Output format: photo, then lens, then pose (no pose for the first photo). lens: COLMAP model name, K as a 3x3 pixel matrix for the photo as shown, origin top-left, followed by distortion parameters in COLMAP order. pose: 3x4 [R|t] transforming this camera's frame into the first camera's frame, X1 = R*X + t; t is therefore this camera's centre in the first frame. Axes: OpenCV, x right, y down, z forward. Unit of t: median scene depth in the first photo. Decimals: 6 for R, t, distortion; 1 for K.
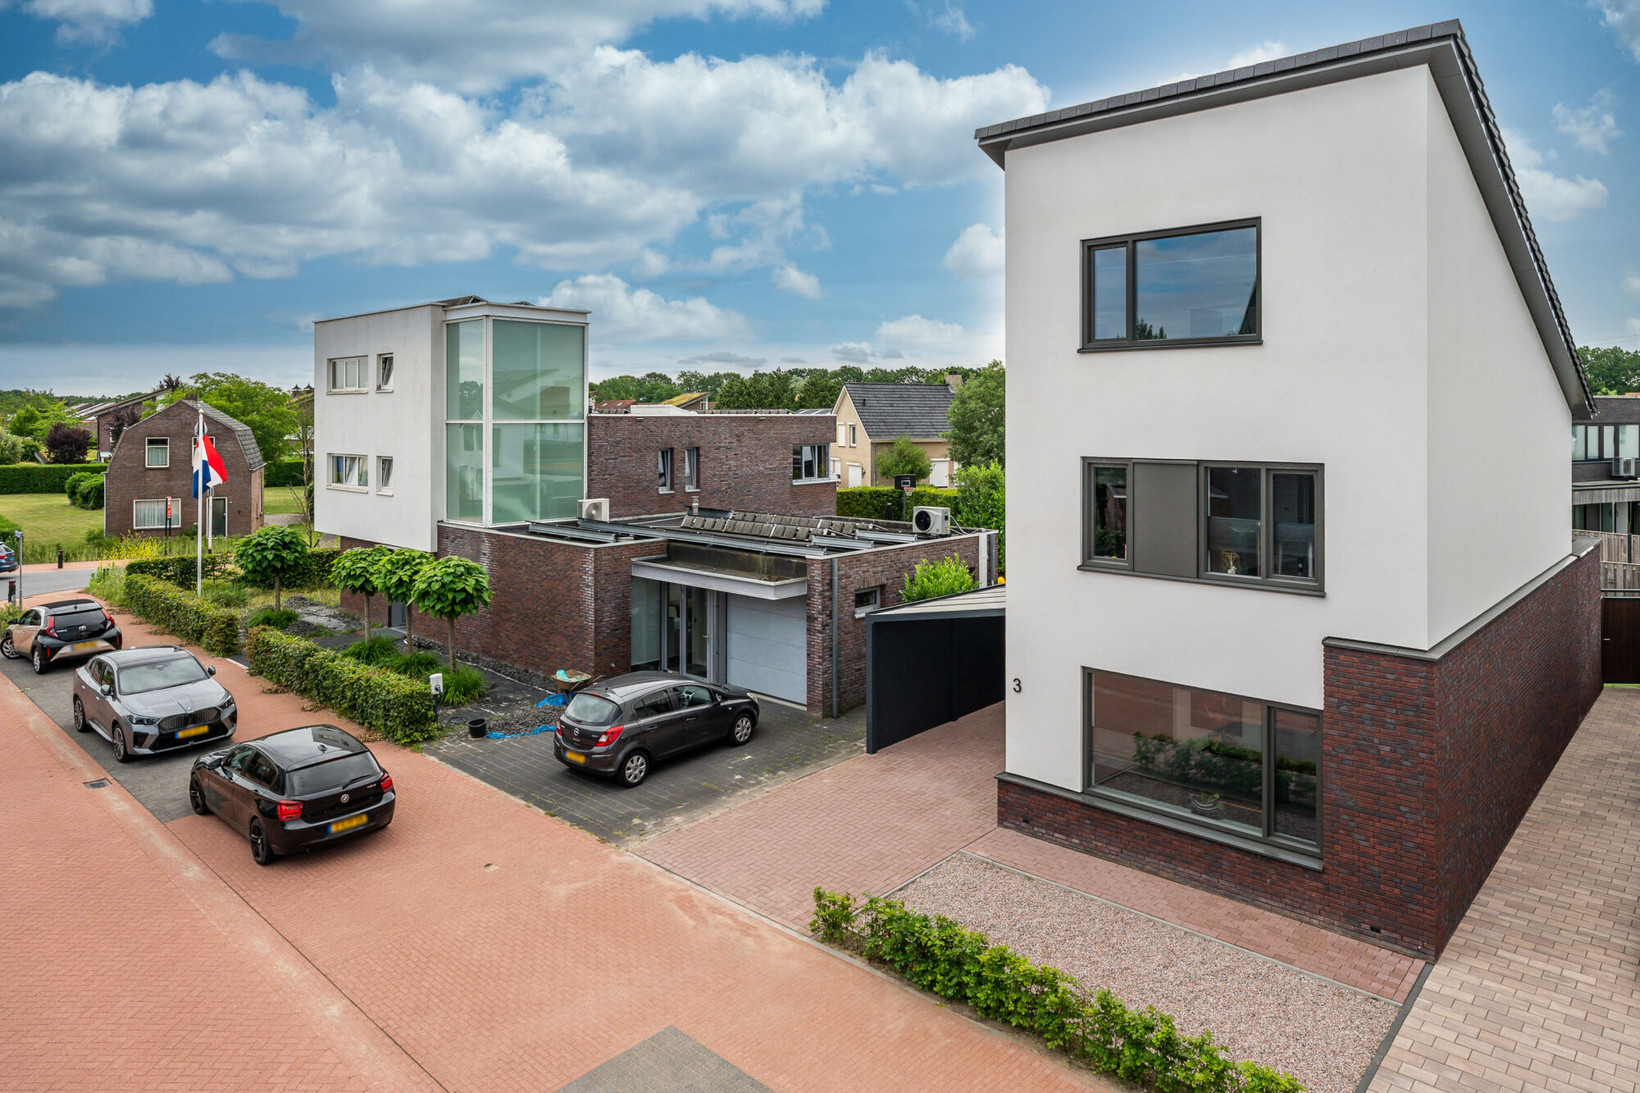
lens RADIAL K [[1014.1, 0, 820.8], [0, 1014.1, 411.0], [0, 0, 1]] dist [-0.001635, -0.000536]
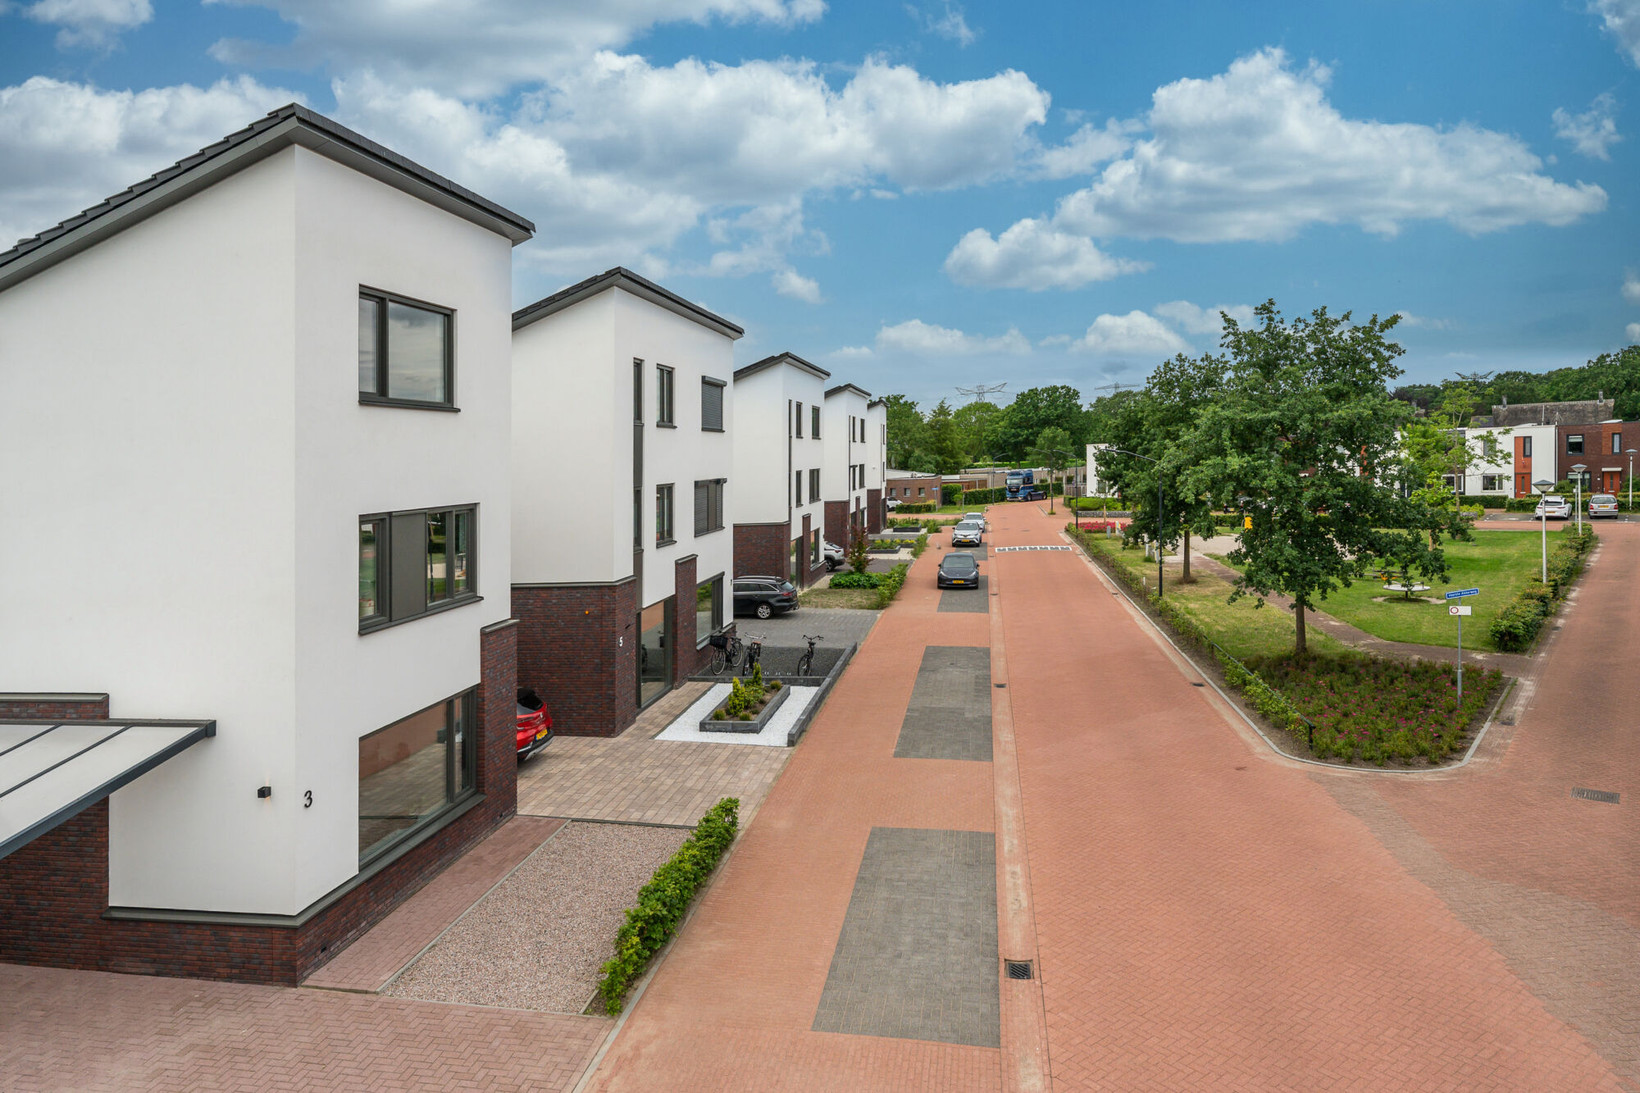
lens RADIAL K [[970.0, 0, 820.0], [0, 970.0, 546.5], [0, 0, 1]] dist [0.001502, 0.000272]
pose [[-0.551253, -0.051302, 0.832760, -0.825746], [0.032244, 0.996052, 0.082706, 0.014907], [-0.833715, 0.072443, -0.547422, 1.282931]]
